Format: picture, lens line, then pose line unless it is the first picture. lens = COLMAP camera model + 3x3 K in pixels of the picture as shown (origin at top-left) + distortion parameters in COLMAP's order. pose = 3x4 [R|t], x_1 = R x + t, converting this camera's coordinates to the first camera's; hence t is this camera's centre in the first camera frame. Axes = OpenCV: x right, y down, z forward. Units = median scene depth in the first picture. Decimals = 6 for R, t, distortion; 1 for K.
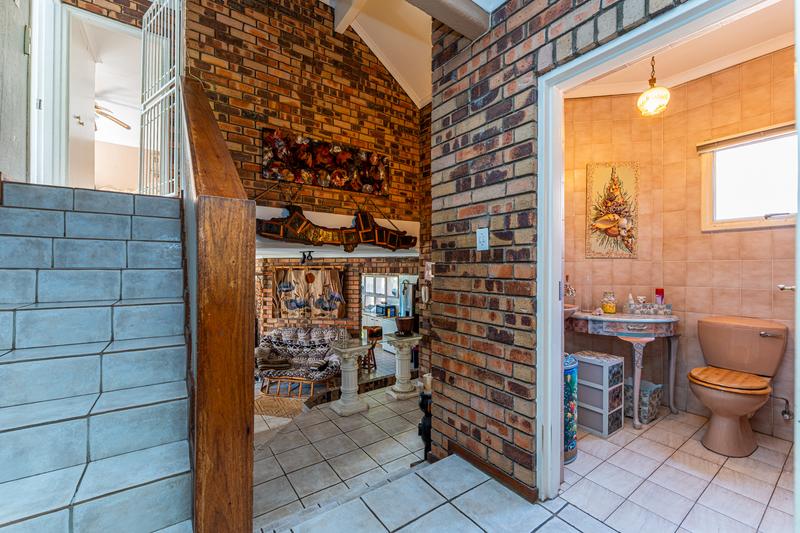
lens RADIAL K [[326.7, 0, 399.6], [0, 326.7, 267.2], [0, 0, 1]] dist [-0.000230, -0.000001]
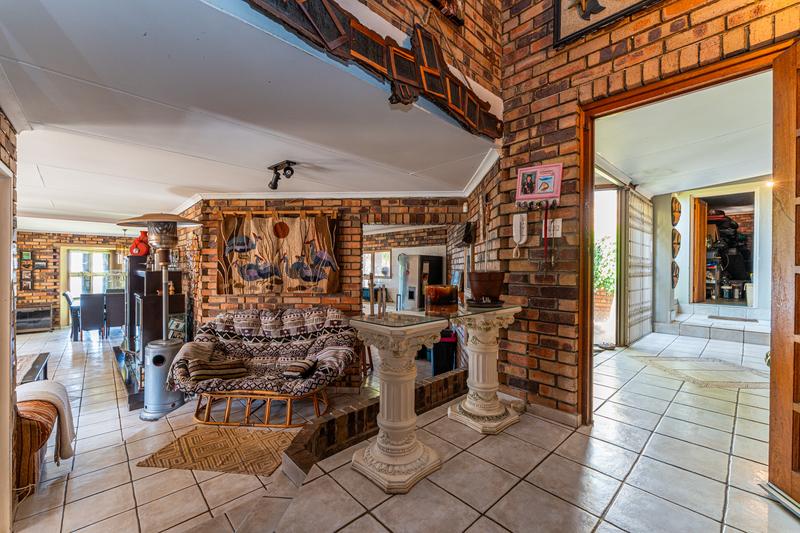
lens RADIAL K [[326.7, 0, 400.0], [0, 326.7, 267.0], [0, 0, 1]] dist [-0.000230, -0.000001]
pose [[0.991876, 0.004487, 0.127132, -0.129149], [-0.005059, 0.999978, 0.004179, 0.101786], [-0.127110, -0.004788, 0.991877, 0.352359]]
